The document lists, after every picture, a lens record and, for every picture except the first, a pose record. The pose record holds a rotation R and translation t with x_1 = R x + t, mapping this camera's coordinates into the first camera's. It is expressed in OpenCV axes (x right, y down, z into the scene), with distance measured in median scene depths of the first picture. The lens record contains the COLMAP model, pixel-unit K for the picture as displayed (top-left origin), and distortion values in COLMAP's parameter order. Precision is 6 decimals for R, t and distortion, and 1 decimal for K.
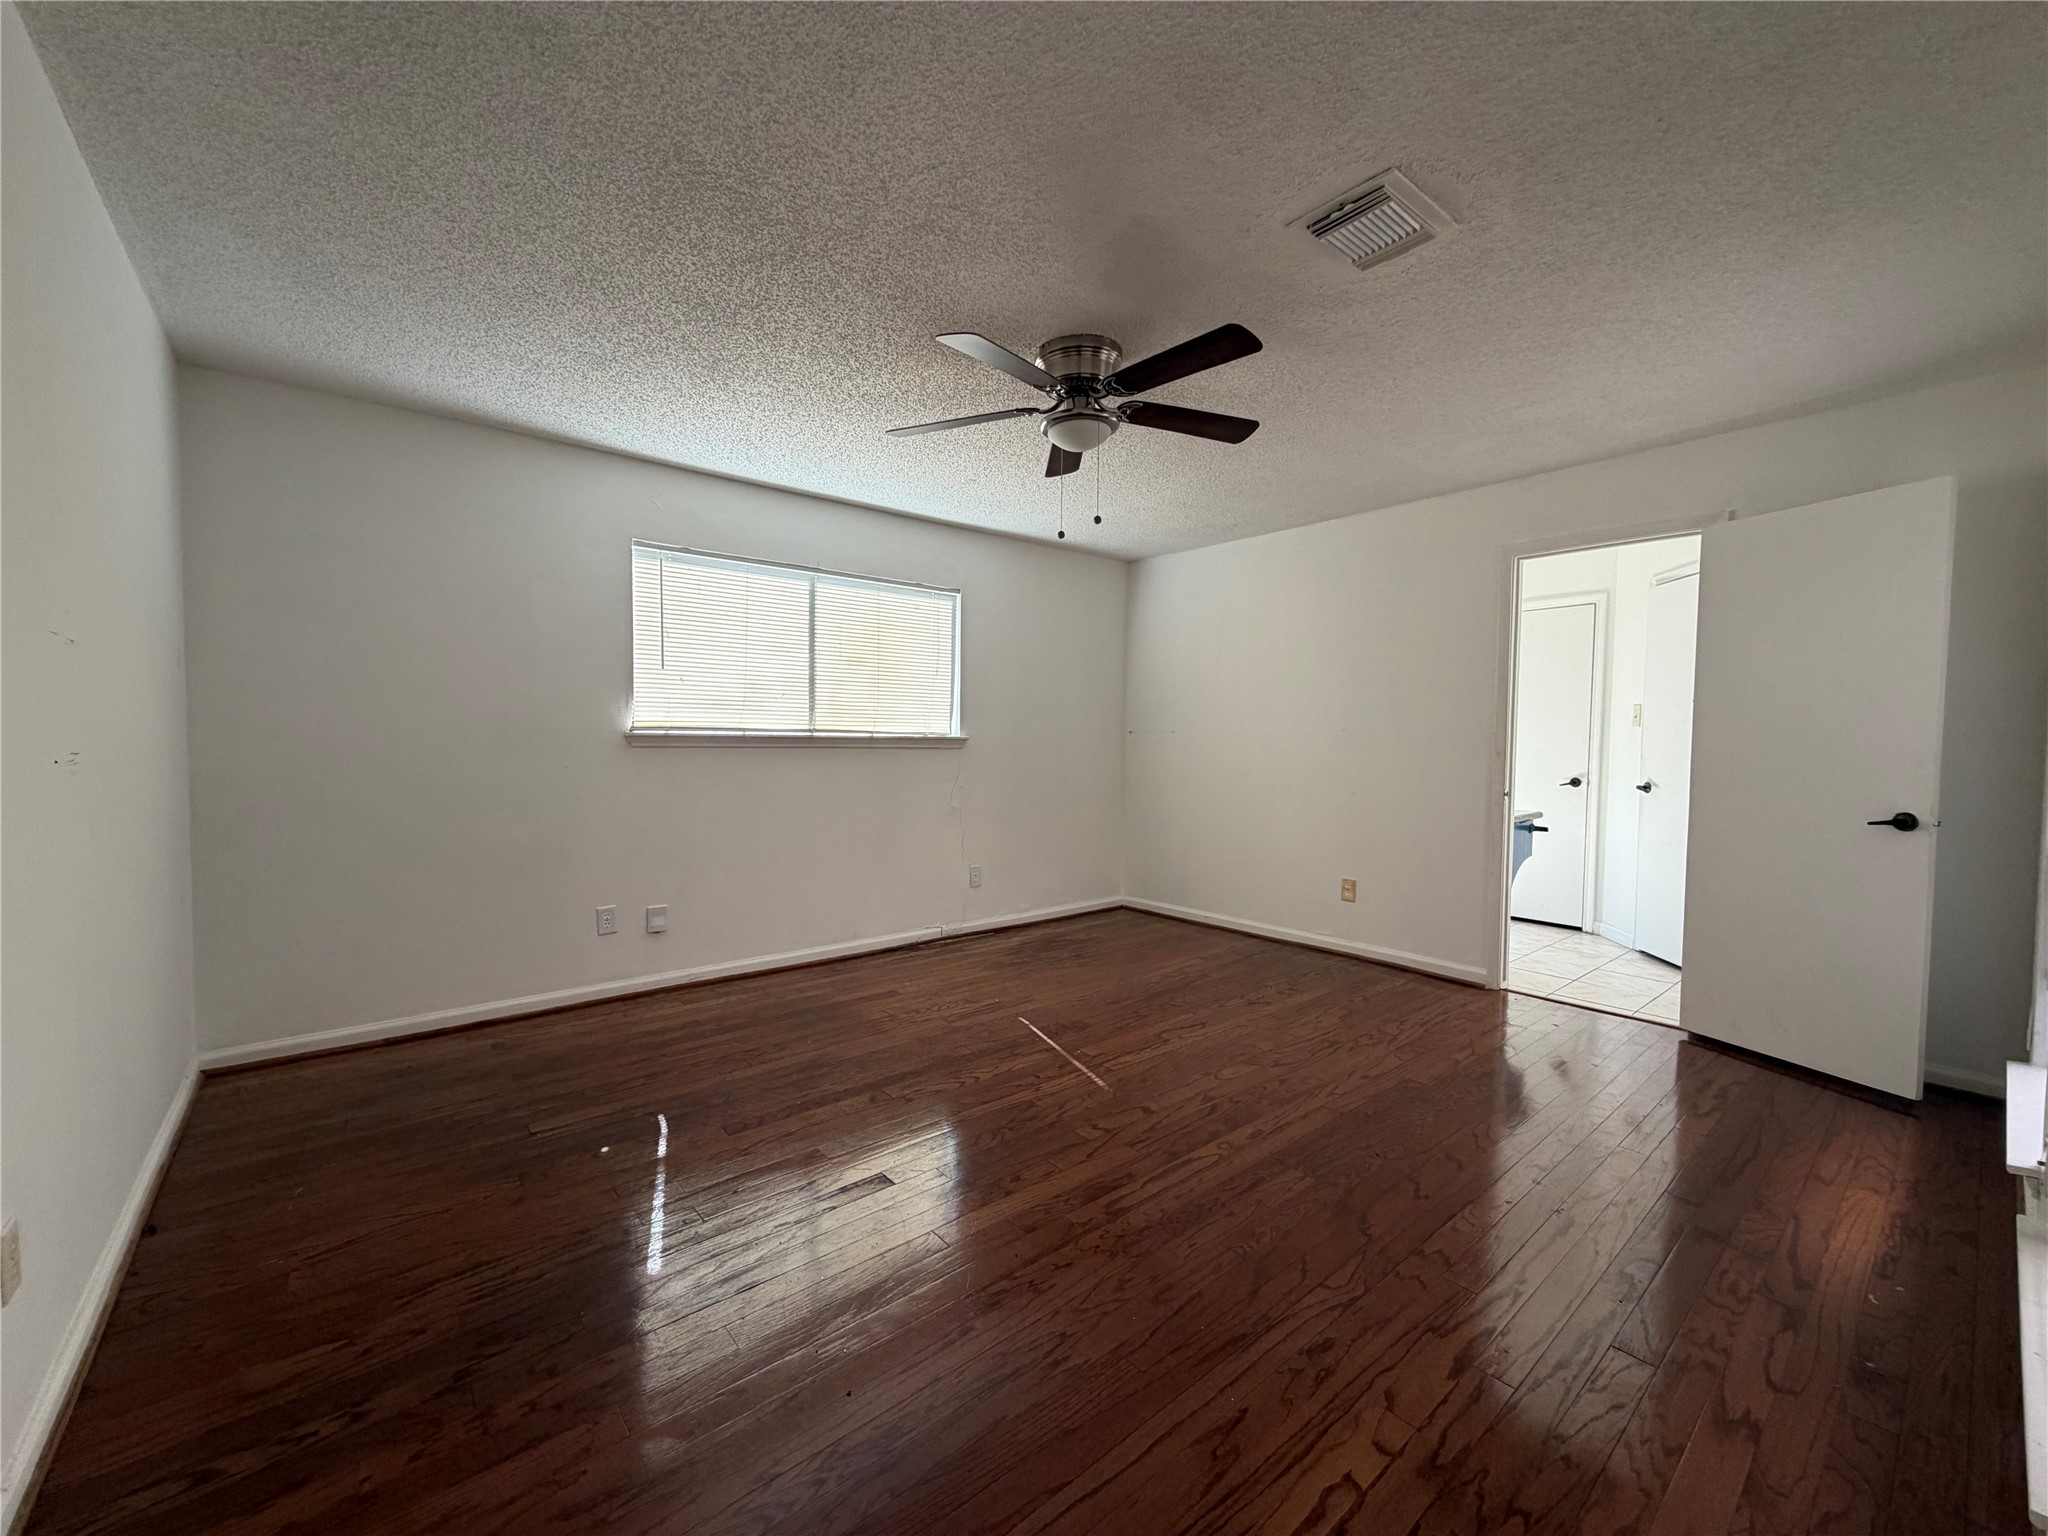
lens RADIAL K [[812.8, 0, 1021.2], [0, 812.8, 769.7], [0, 0, 1]] dist [0.000321, 0.000070]
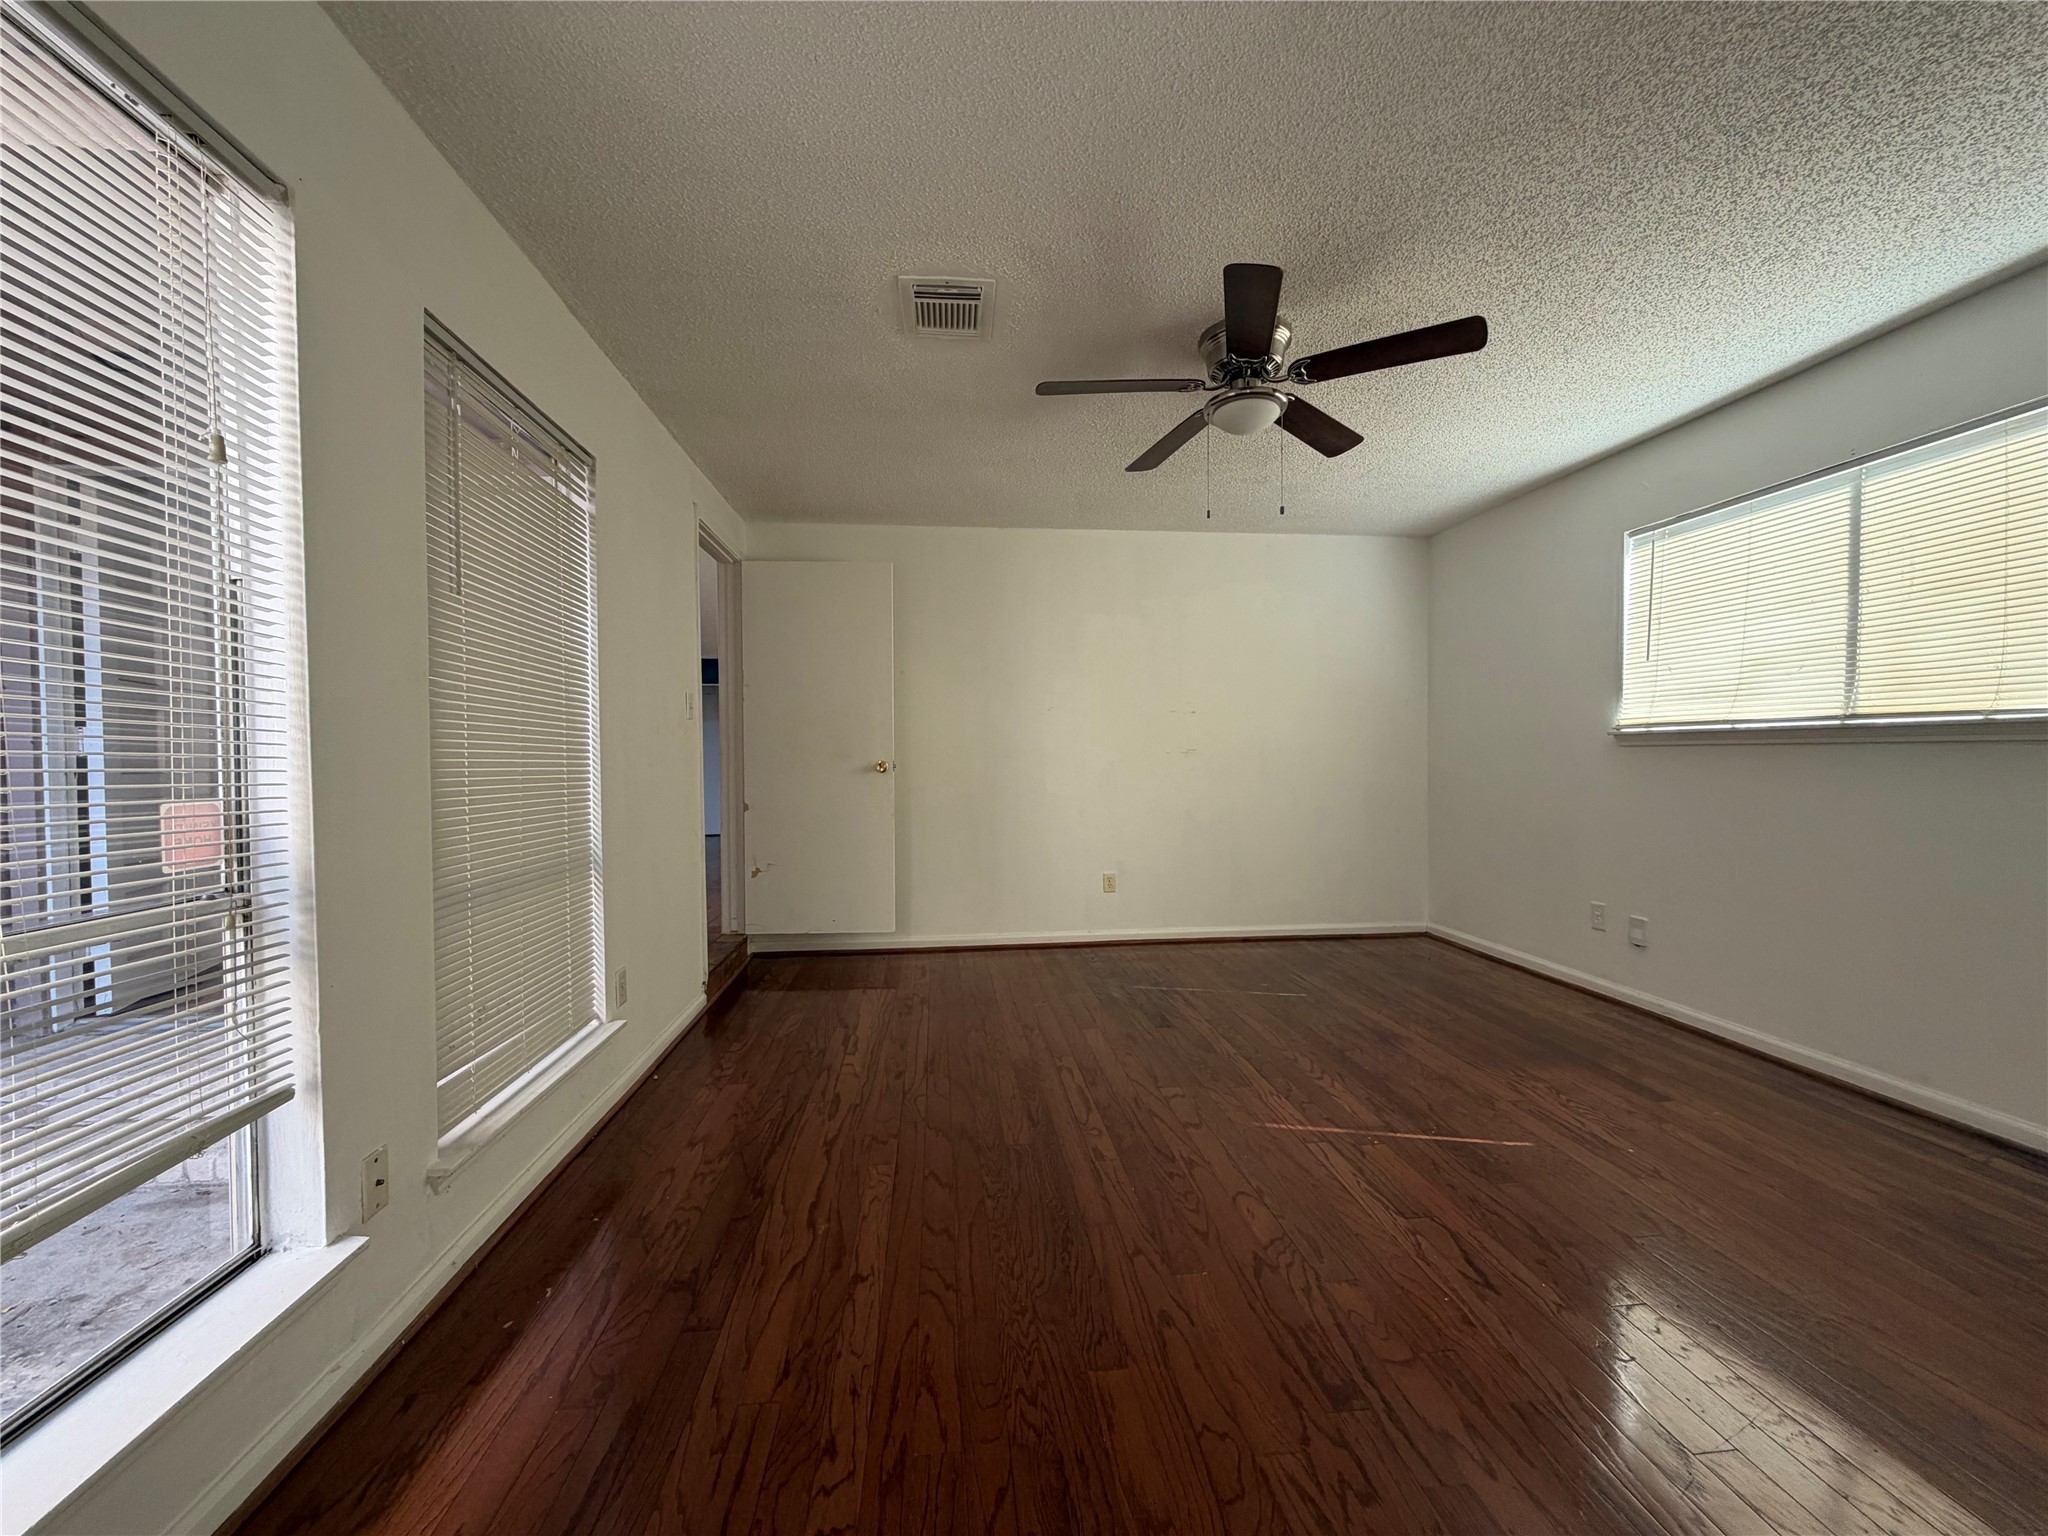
lens RADIAL K [[812.8, 0, 1021.2], [0, 812.8, 769.7], [0, 0, 1]] dist [0.000321, 0.000070]
pose [[-0.561004, 0.009093, -0.827763, 0.729800], [-0.028421, 0.999139, 0.030238, -0.008668], [0.827325, 0.040490, -0.560263, 0.947893]]
